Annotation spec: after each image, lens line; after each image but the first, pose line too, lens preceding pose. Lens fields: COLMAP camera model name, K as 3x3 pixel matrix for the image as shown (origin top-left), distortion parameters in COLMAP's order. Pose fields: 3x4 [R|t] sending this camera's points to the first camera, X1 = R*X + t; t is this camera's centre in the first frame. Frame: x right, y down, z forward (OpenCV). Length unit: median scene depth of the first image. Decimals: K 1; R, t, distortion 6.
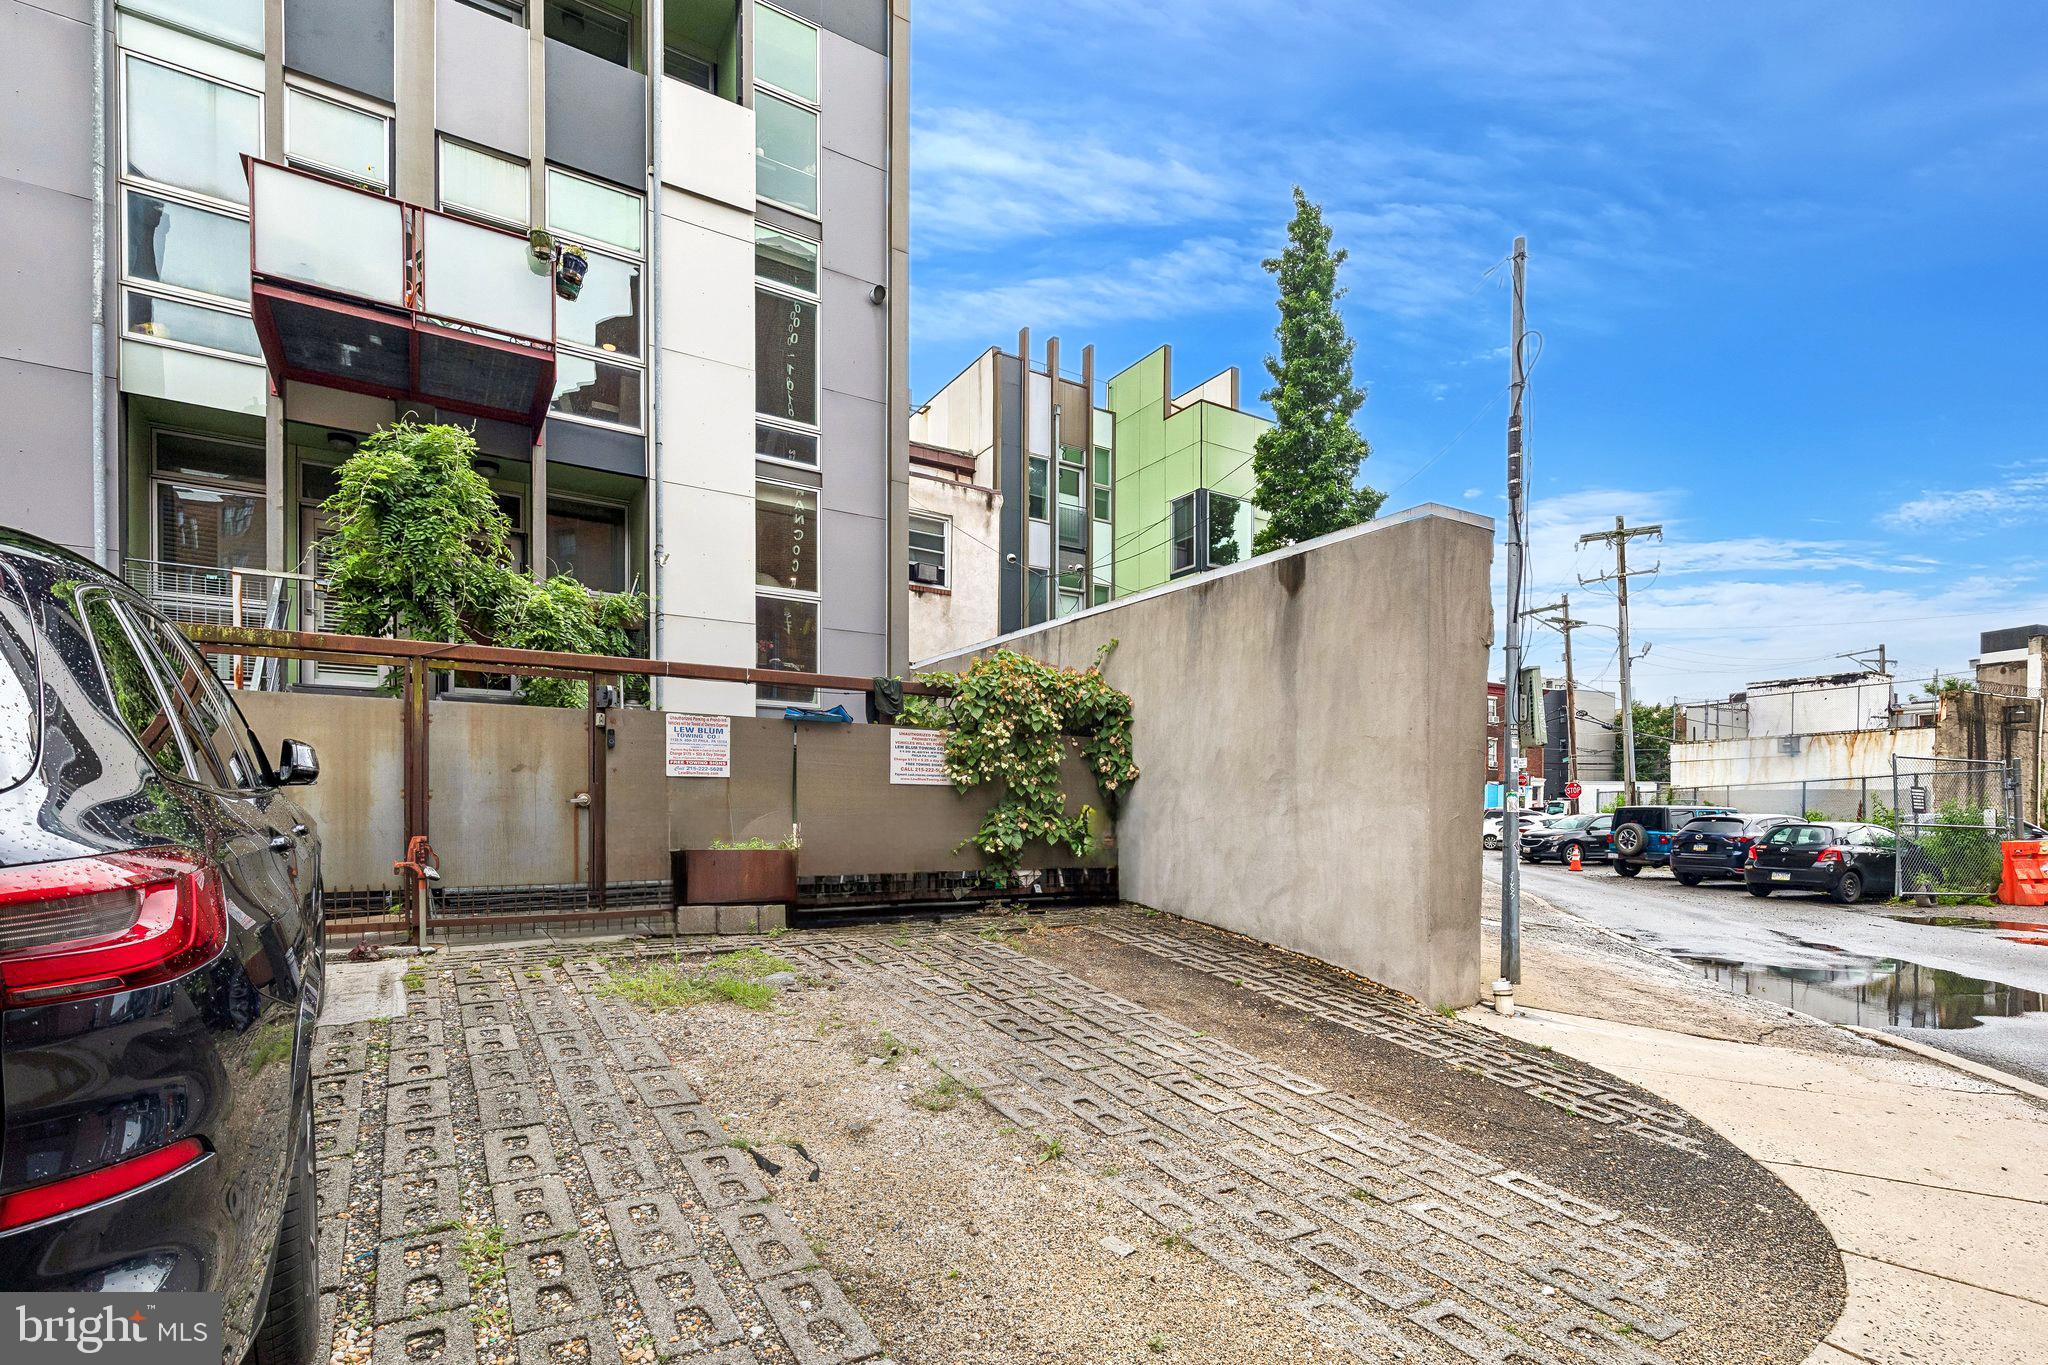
lens RADIAL K [[1007.1, 0, 1022.0], [0, 1007.1, 594.2], [0, 0, 1]] dist [0.005938, 0.000612]
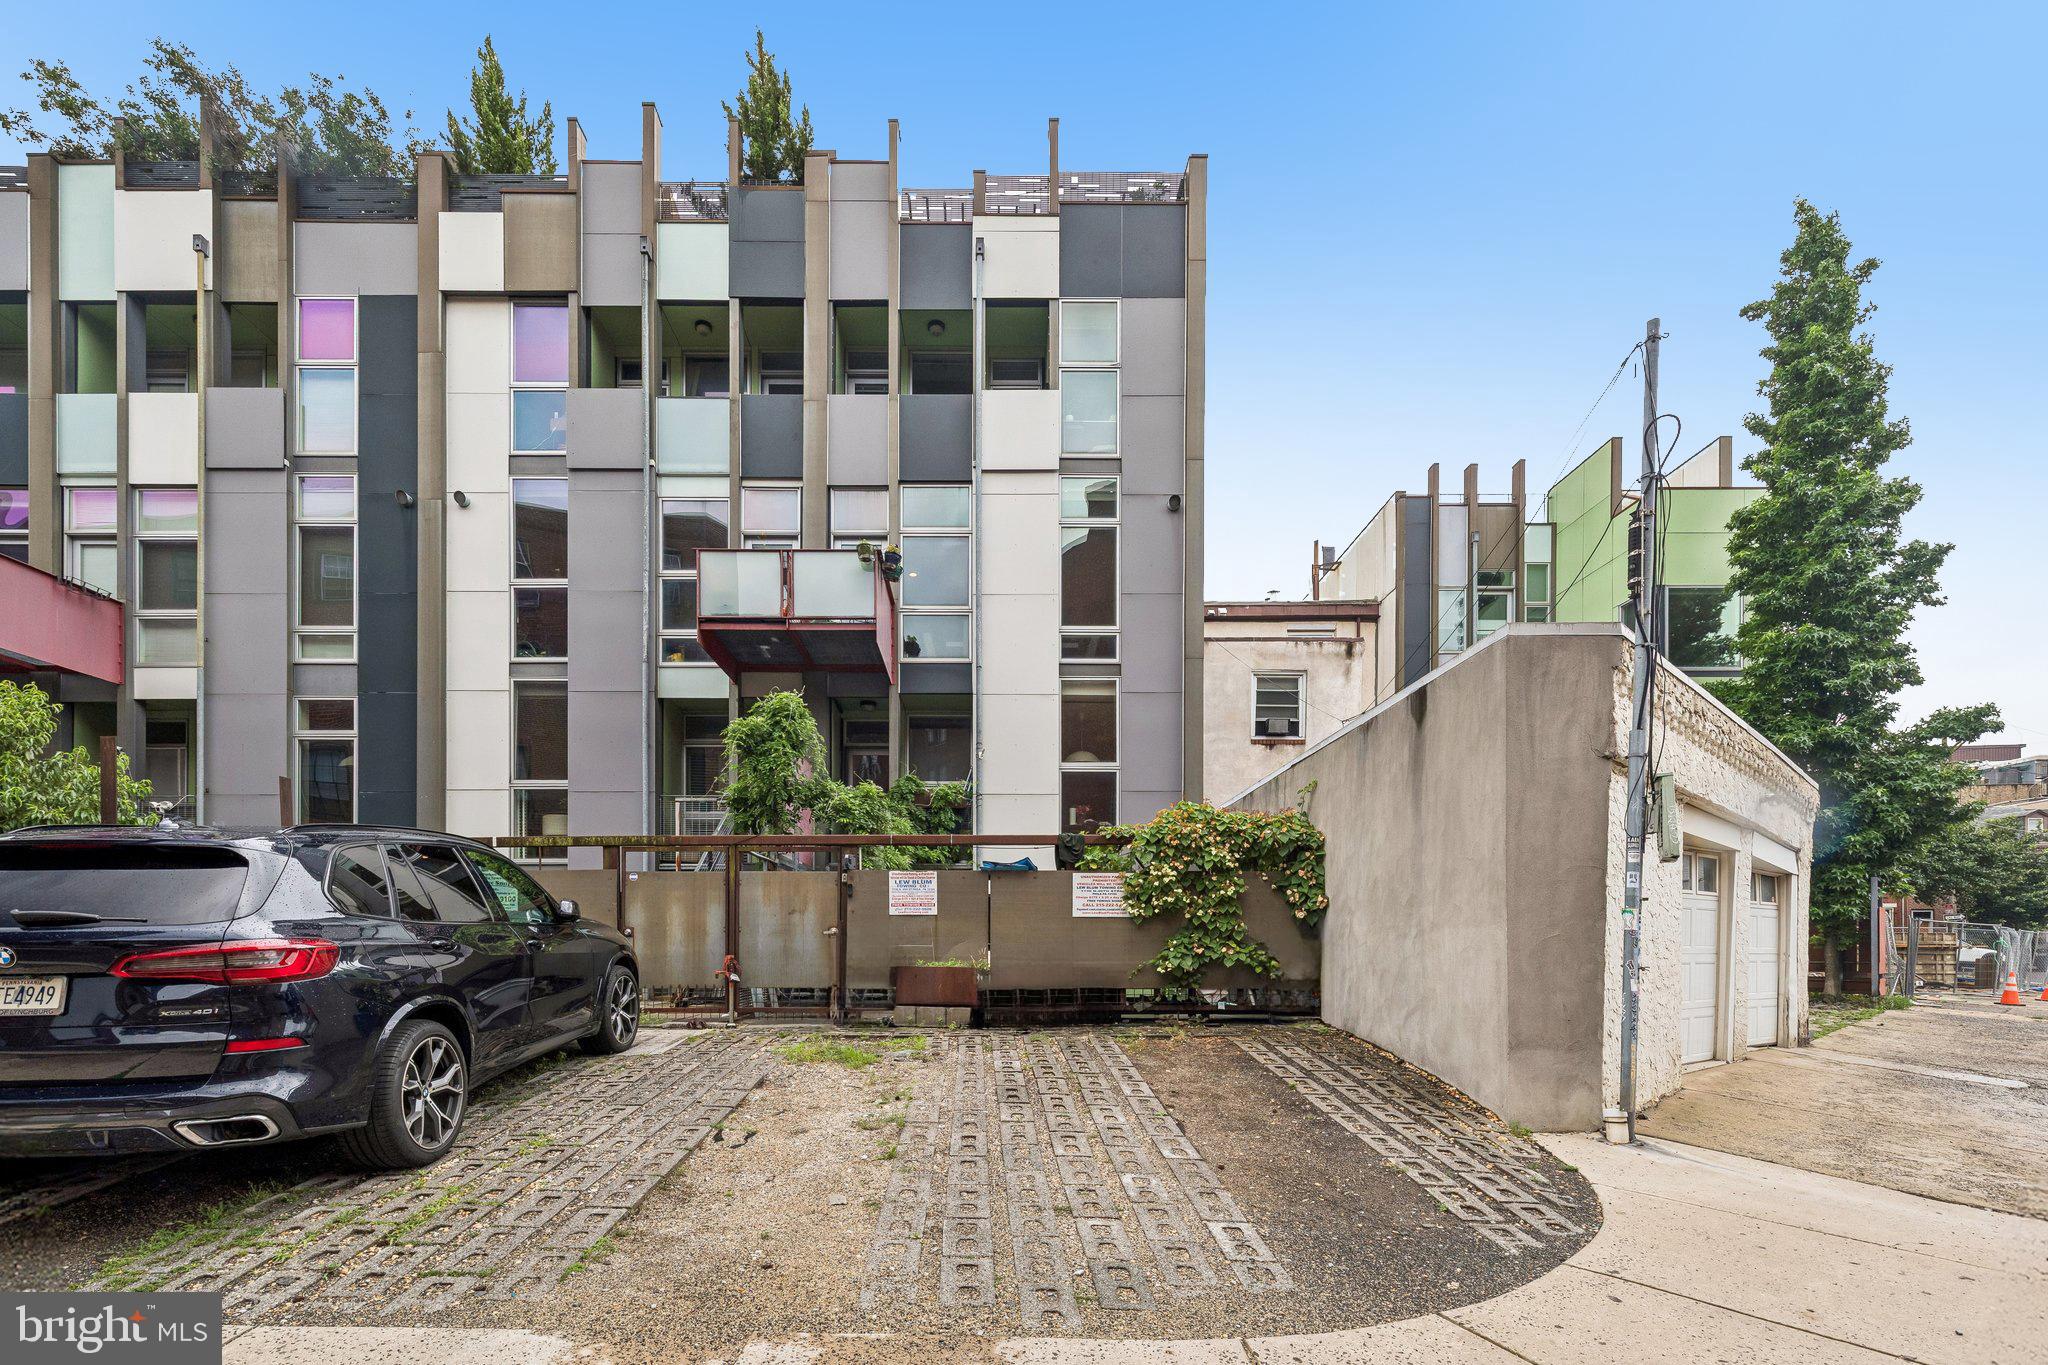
lens RADIAL K [[927.2, 0, 1026.9], [0, 927.2, 690.1], [0, 0, 1]] dist [0.006177, 0.000001]
pose [[0.856536, -0.147157, -0.494663, 0.402154], [0.115623, 0.988839, -0.093963, 0.006849], [0.502969, 0.023288, 0.863991, -0.046316]]
